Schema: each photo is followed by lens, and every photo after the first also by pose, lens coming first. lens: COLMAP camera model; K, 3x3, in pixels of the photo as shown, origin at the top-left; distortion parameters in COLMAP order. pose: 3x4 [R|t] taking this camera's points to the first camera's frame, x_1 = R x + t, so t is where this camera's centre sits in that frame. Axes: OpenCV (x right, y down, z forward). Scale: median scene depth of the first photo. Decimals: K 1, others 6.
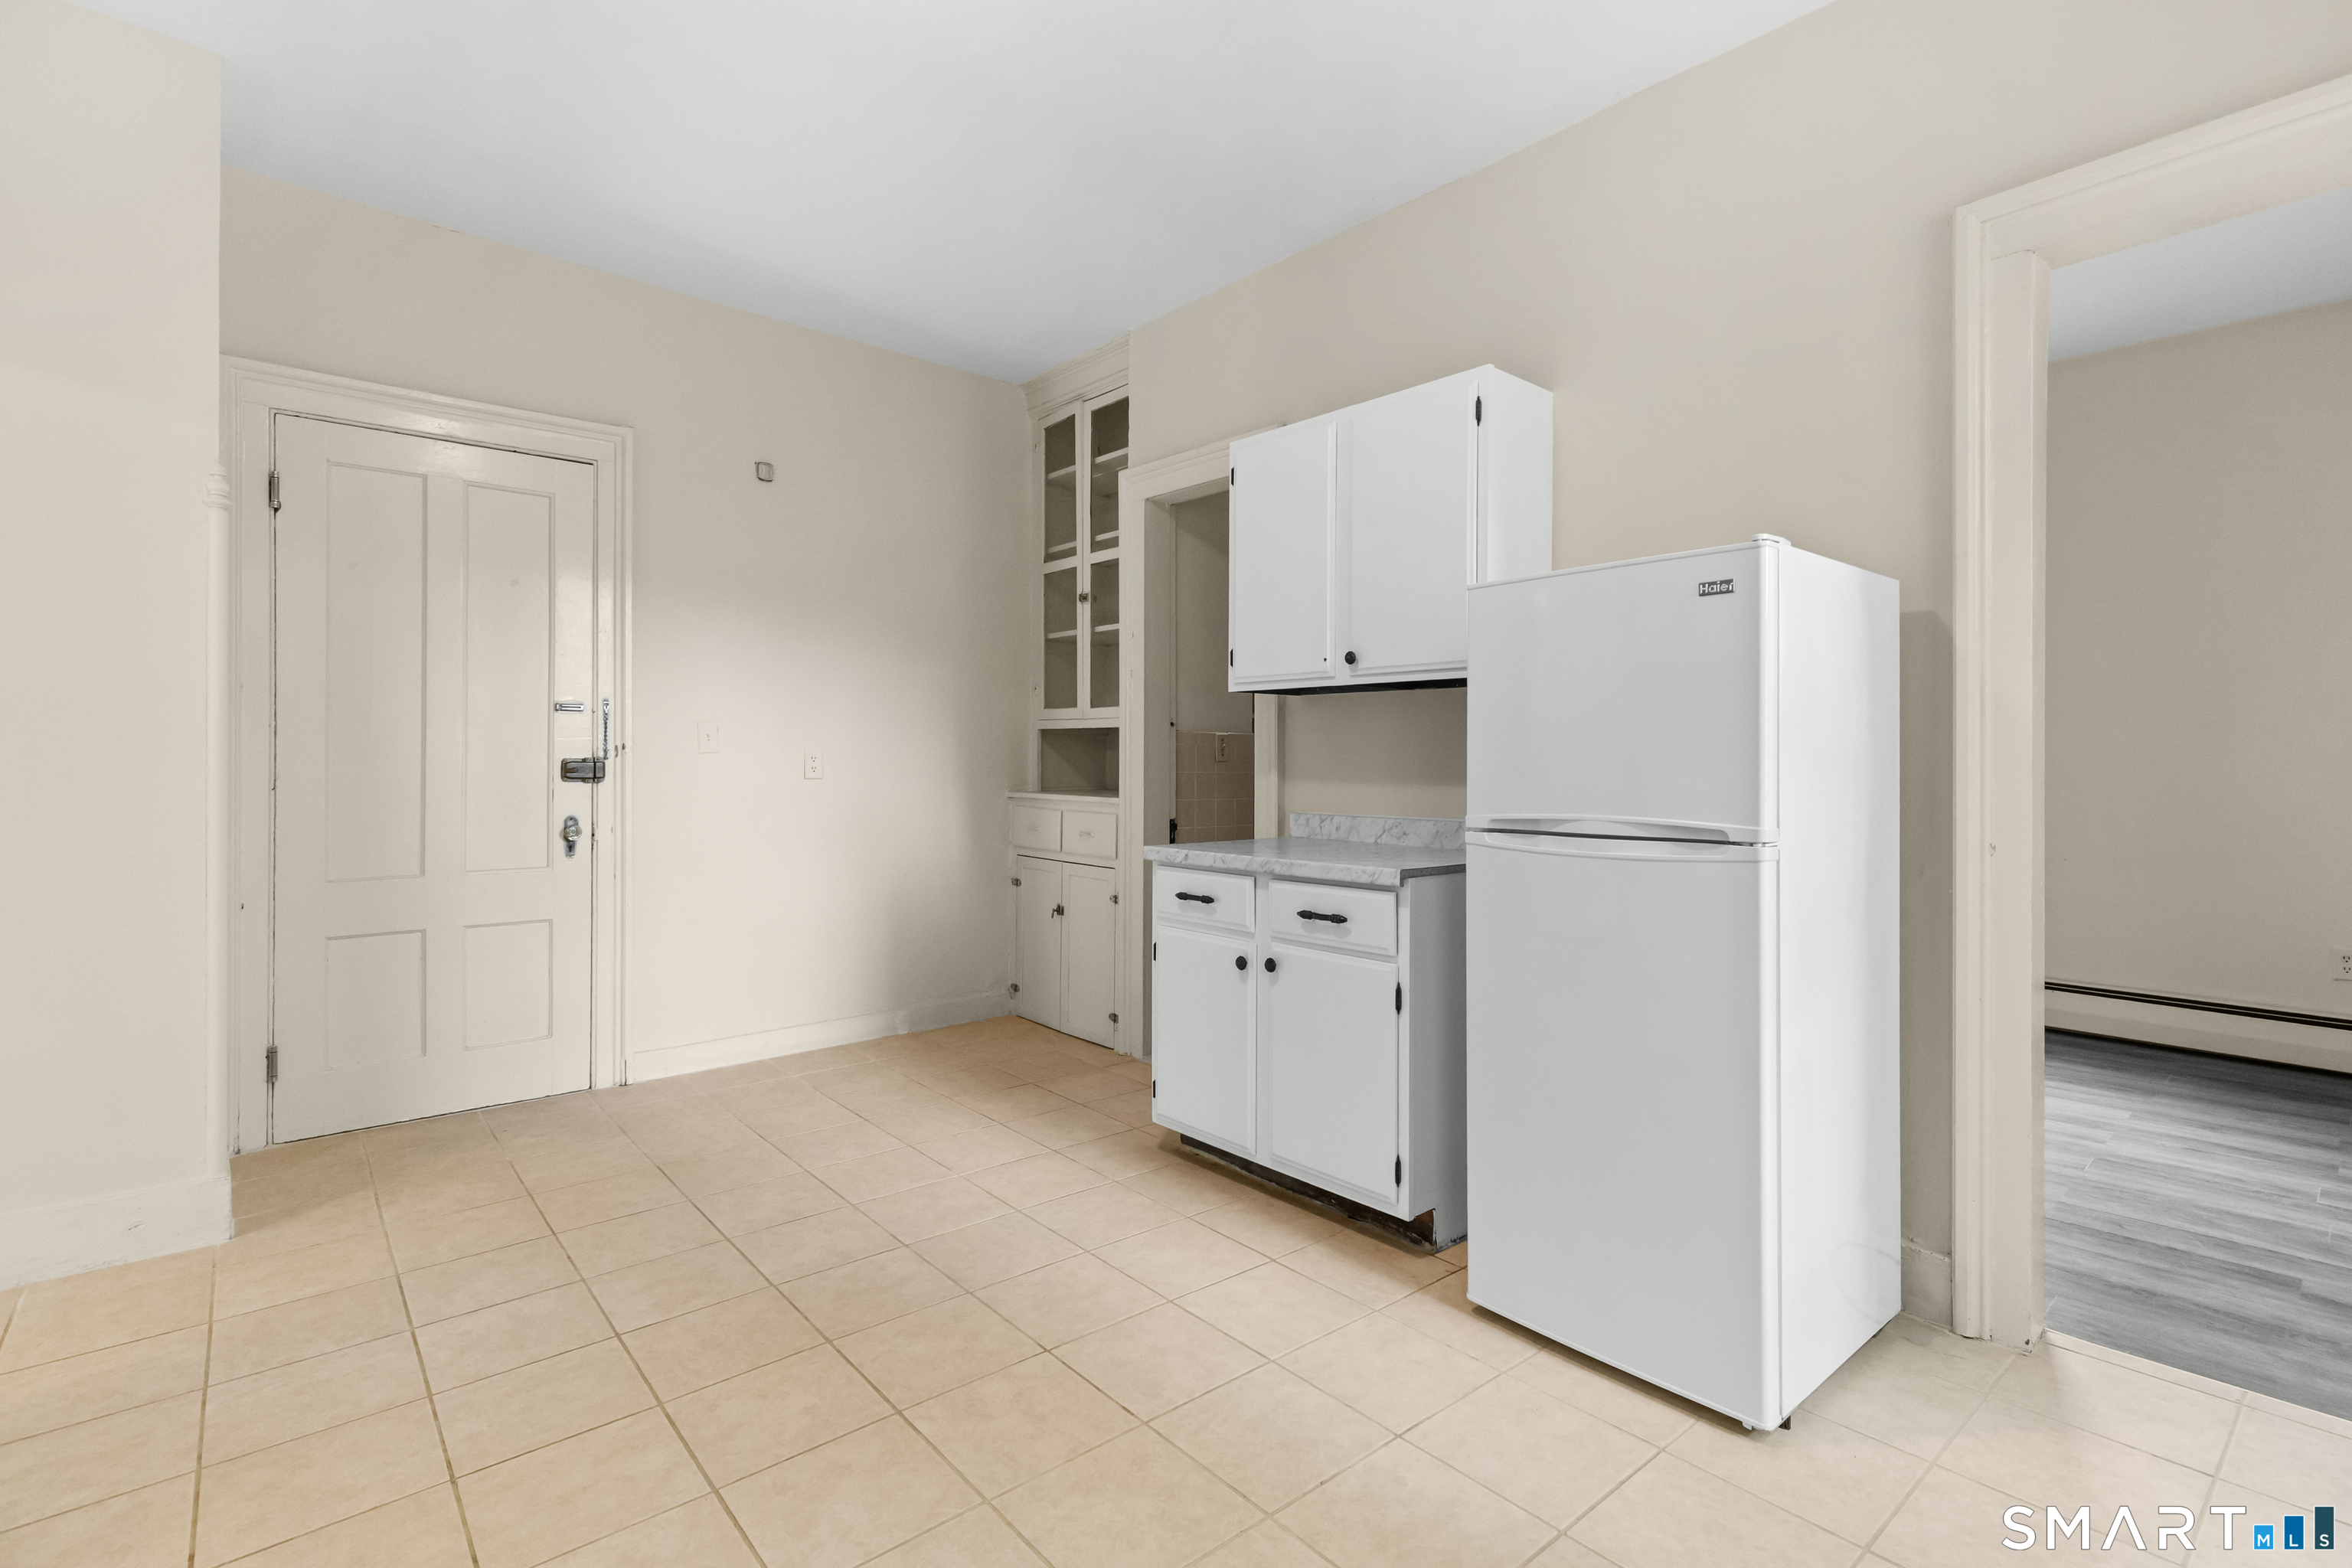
lens RADIAL K [[1089.2, 0, 1193.8], [0, 1089.2, 761.7], [0, 0, 1]] dist [0.008884, -0.000909]
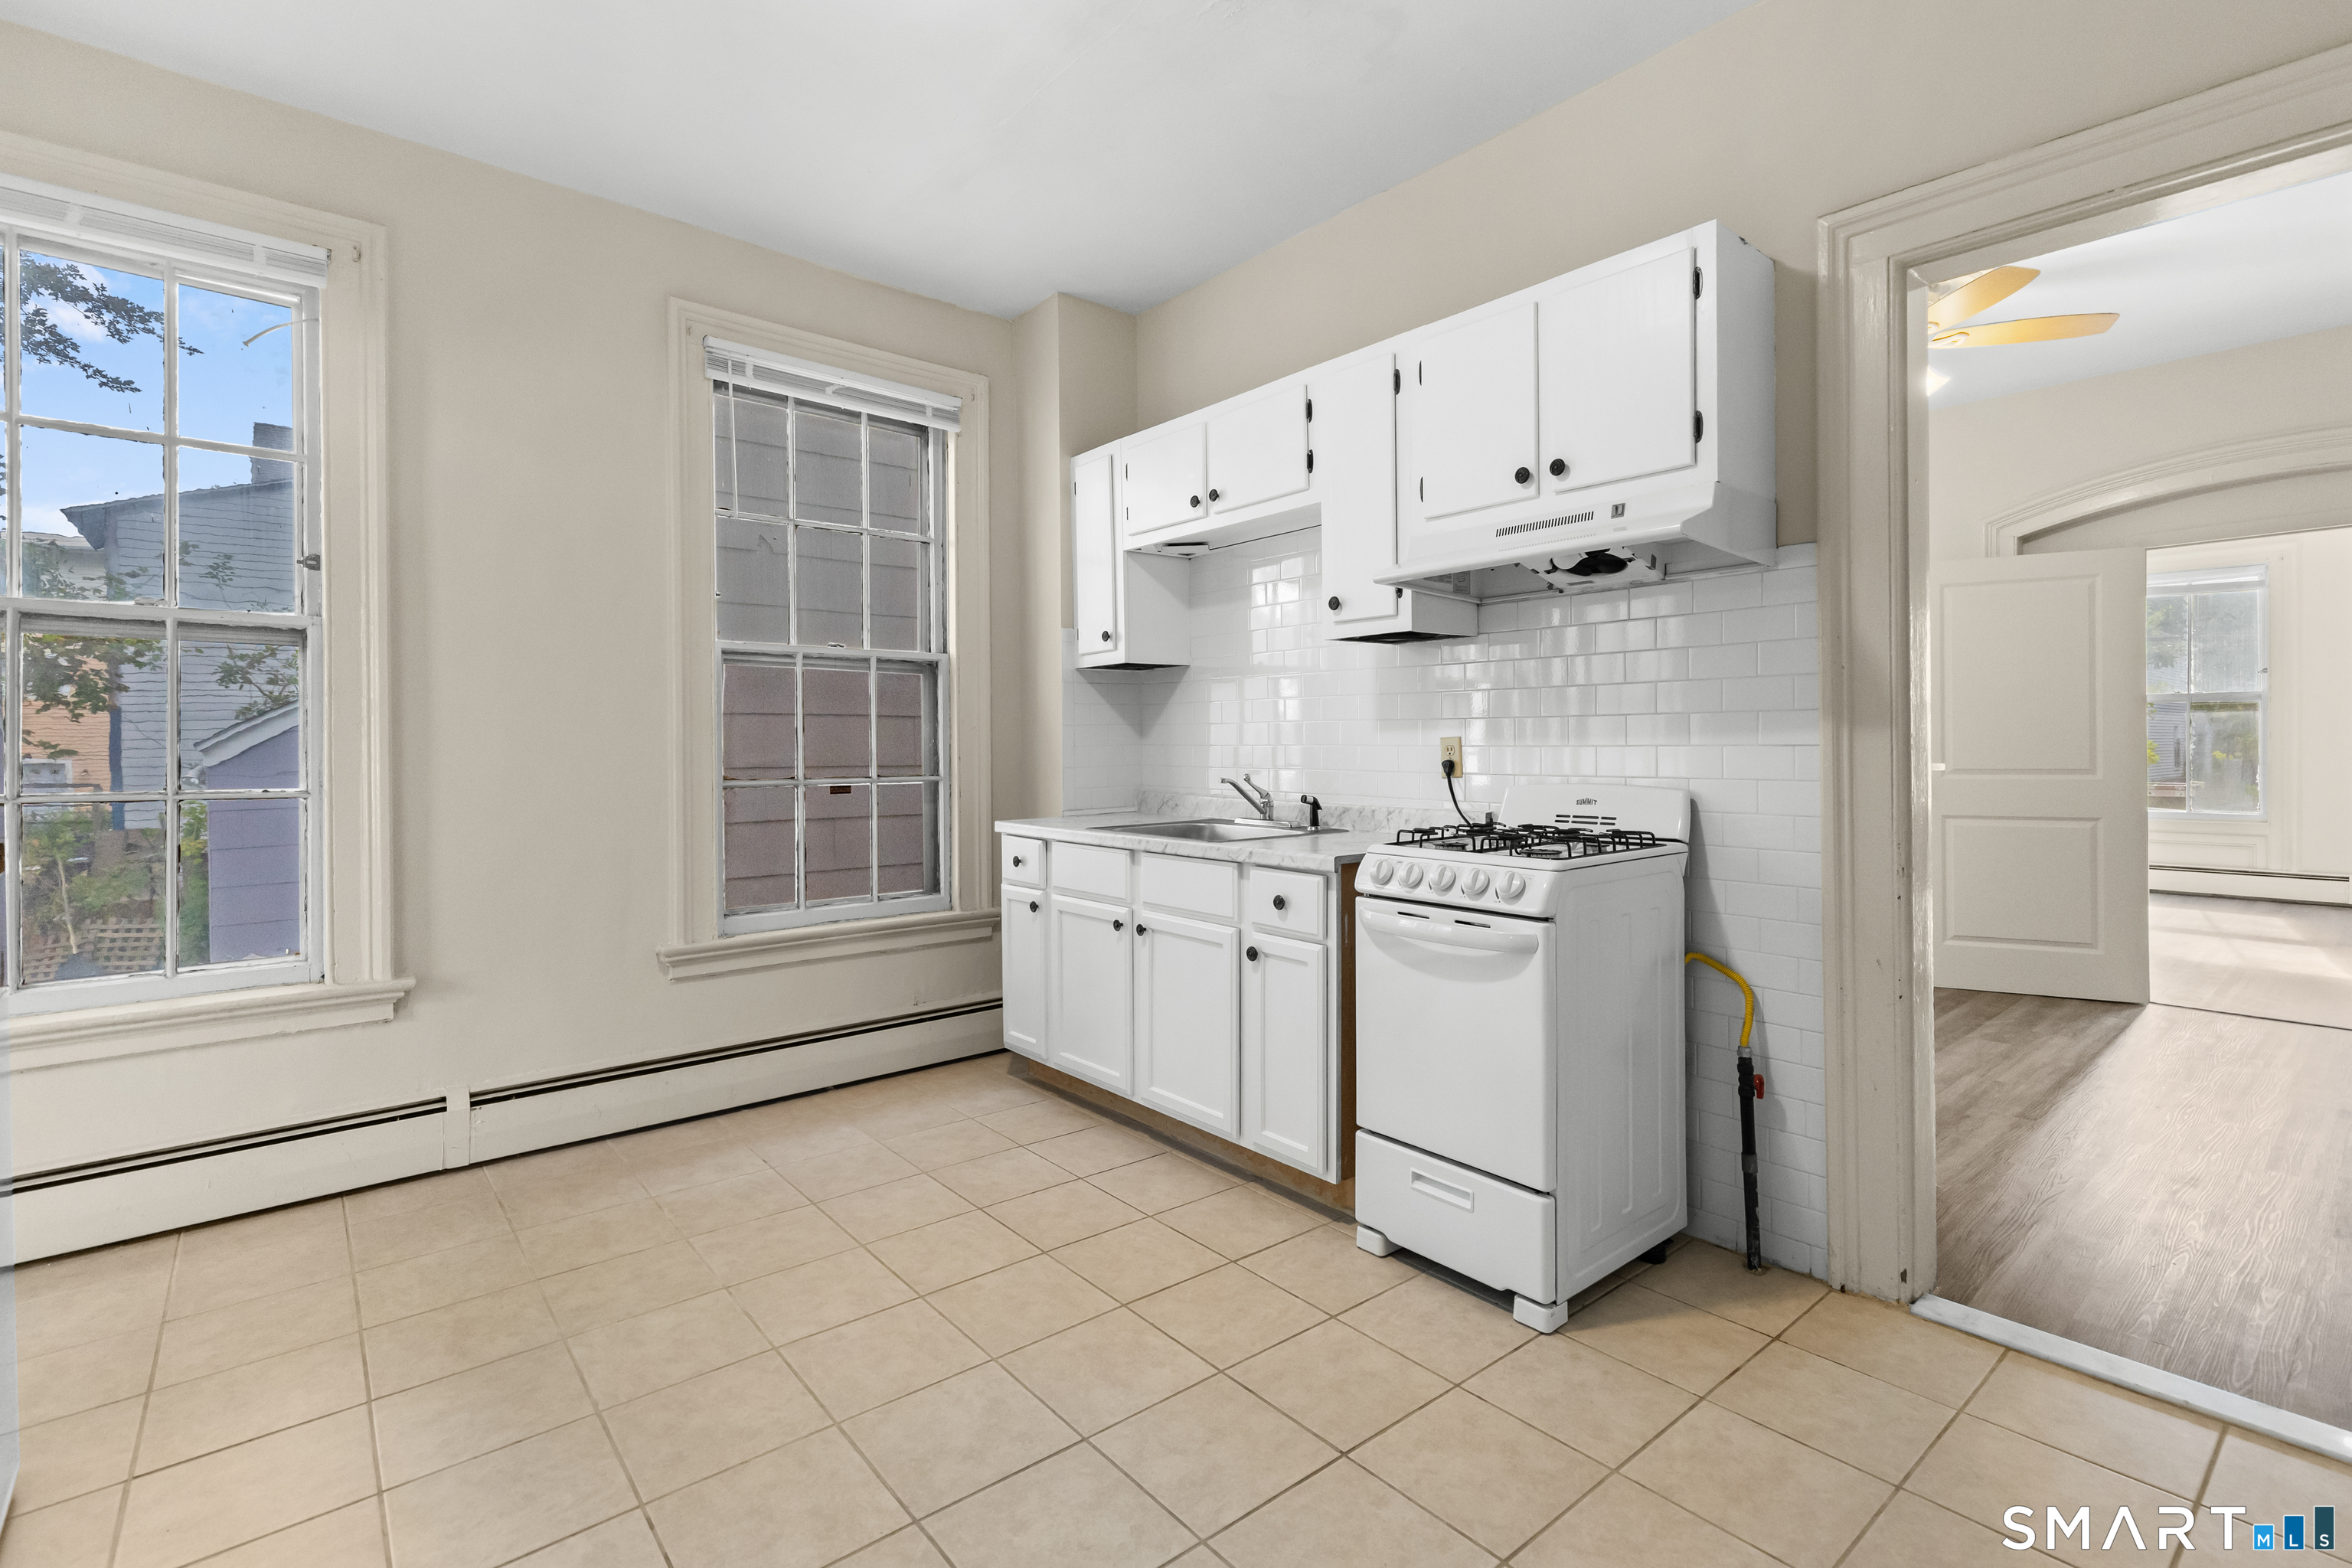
lens RADIAL K [[1089.2, 0, 1188.2], [0, 1089.2, 753.2], [0, 0, 1]] dist [0.008884, -0.000909]
pose [[-0.999927, 0.004019, 0.011396, -0.341836], [0.004112, 0.999959, 0.008115, -0.010739], [-0.011363, 0.008161, -0.999902, 1.278215]]
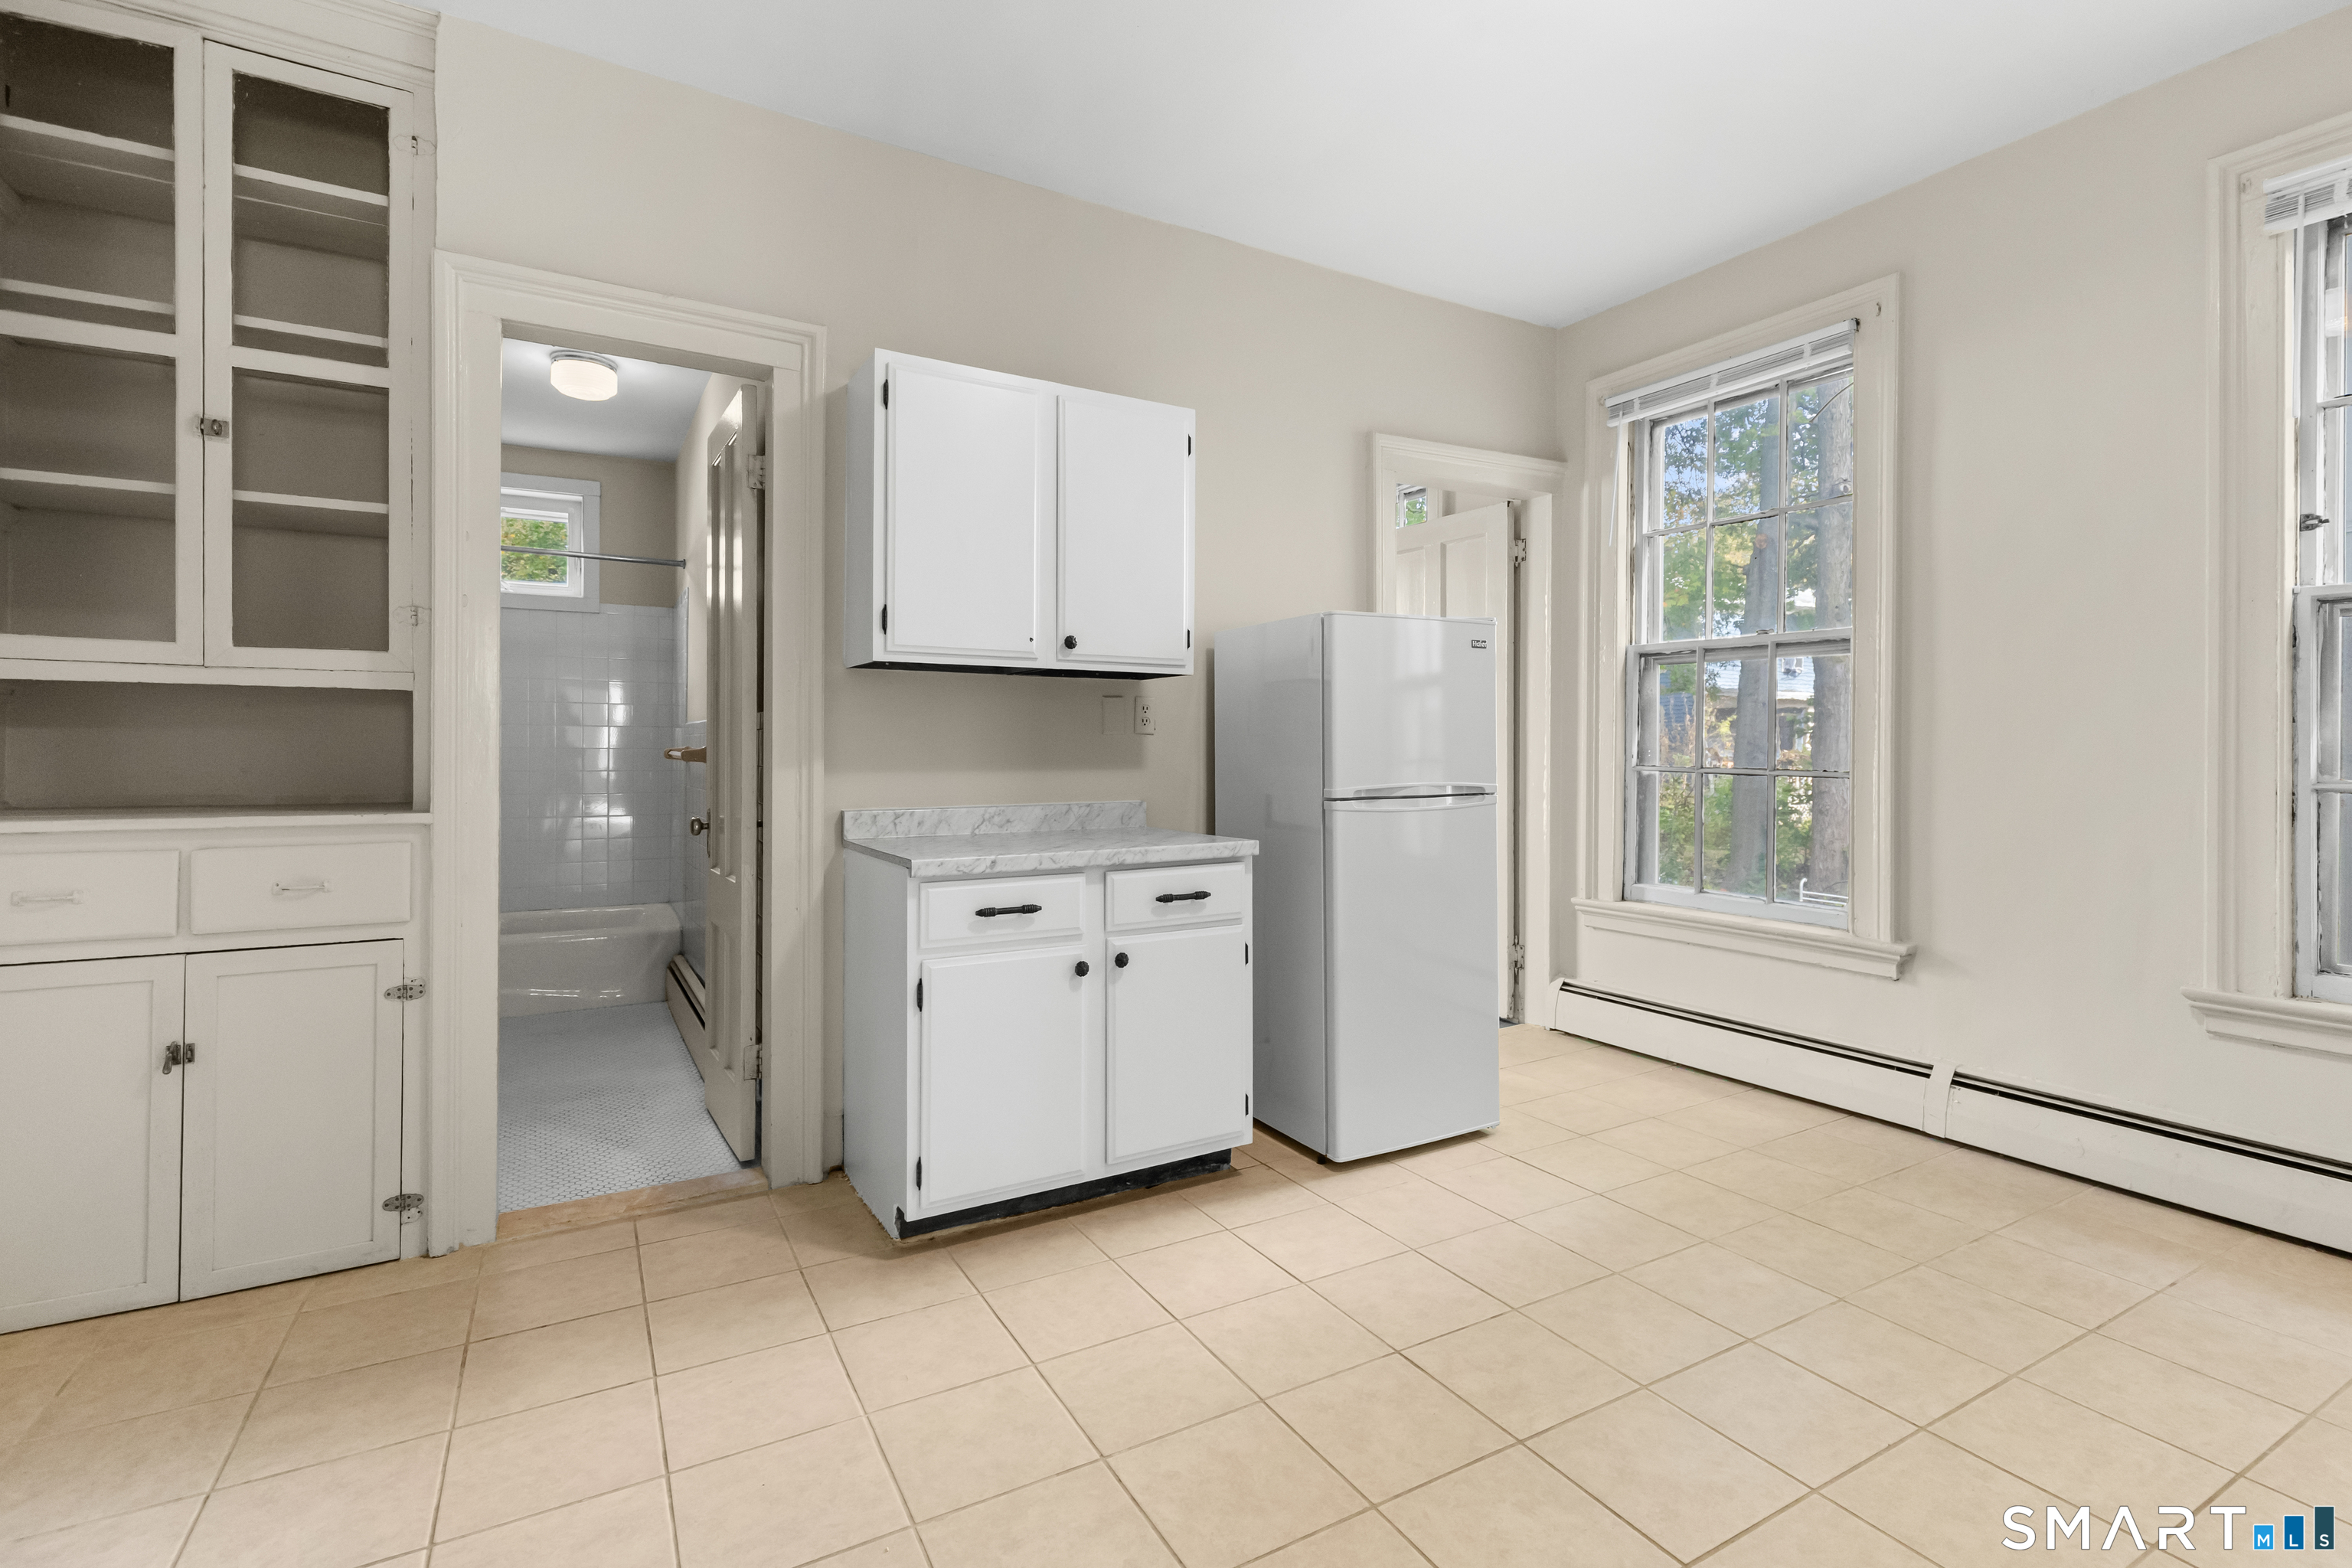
lens RADIAL K [[1089.2, 0, 1195.8], [0, 1089.2, 743.3], [0, 0, 1]] dist [0.008884, -0.000909]
pose [[0.186484, 0.000985, 0.982458, -0.858277], [0.001714, 0.999998, -0.001328, -0.002700], [-0.982457, 0.001931, 0.186482, 0.756397]]
